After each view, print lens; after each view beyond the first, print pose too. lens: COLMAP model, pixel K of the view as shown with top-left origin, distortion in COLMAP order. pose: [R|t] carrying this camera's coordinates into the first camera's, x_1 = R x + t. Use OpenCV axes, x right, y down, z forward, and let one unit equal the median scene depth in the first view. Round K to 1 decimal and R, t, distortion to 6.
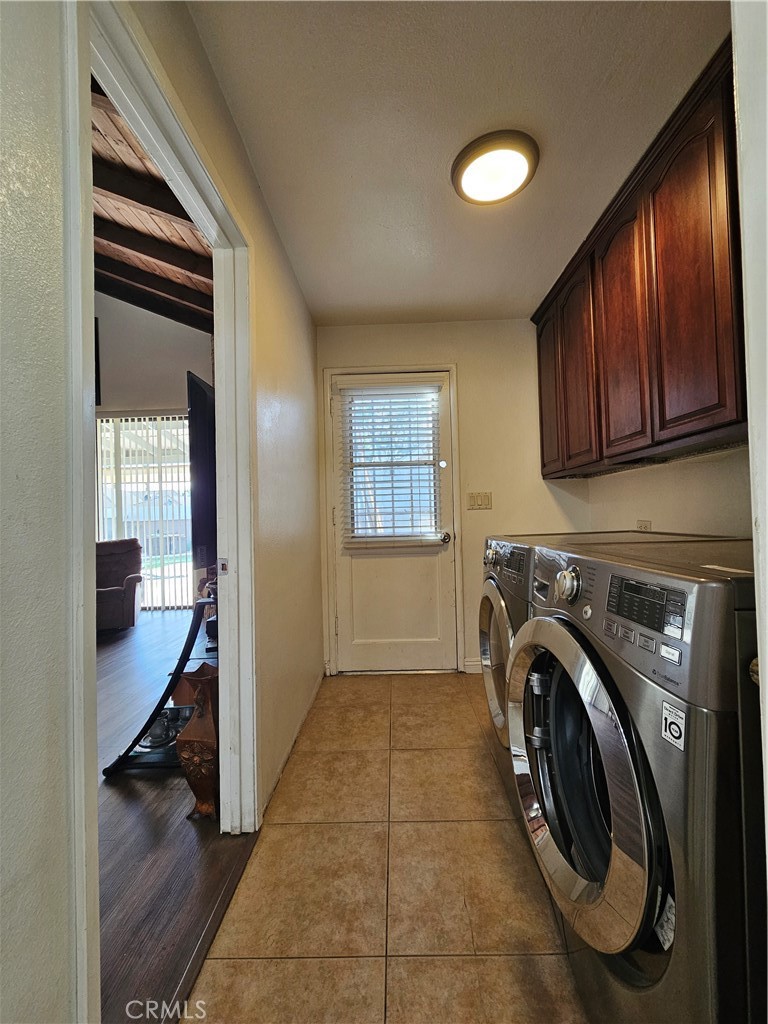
lens RADIAL K [[417.2, 0, 382.5], [0, 417.2, 509.0], [0, 0, 1]] dist [0.000691, -0.000777]
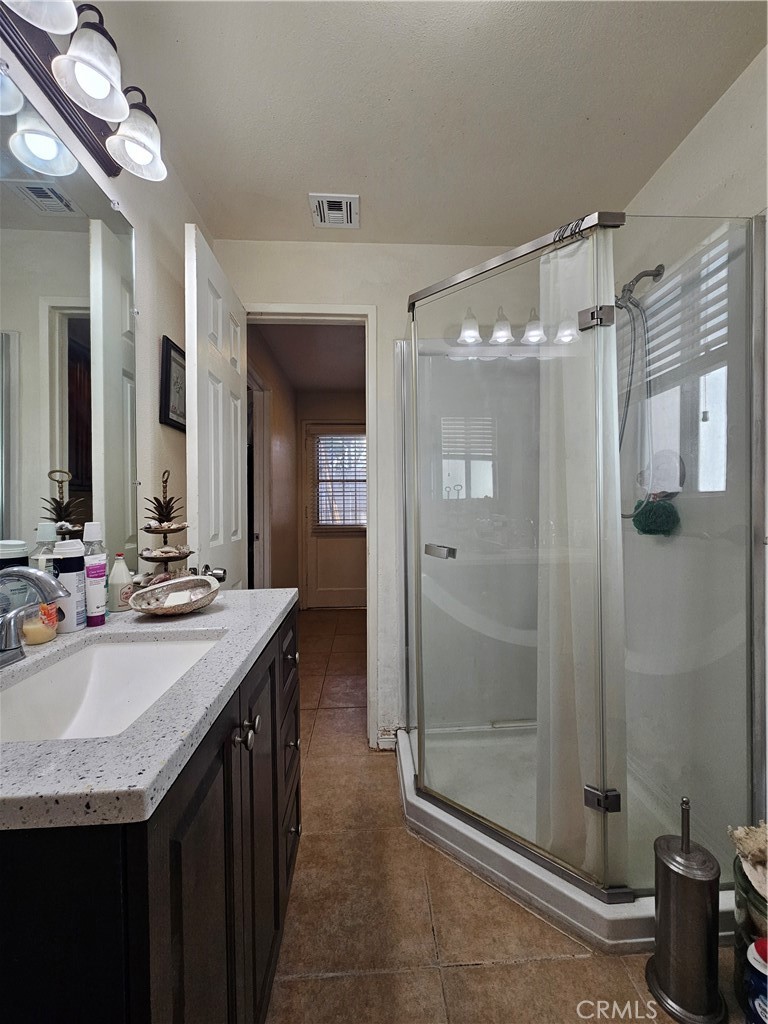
lens RADIAL K [[417.2, 0, 392.1], [0, 417.2, 515.4], [0, 0, 1]] dist [0.000691, -0.000777]
pose [[0.995595, 0.017892, 0.092040, 0.064440], [-0.021268, 0.999132, 0.035830, -0.035825], [-0.091319, -0.037630, 0.995110, -0.635138]]
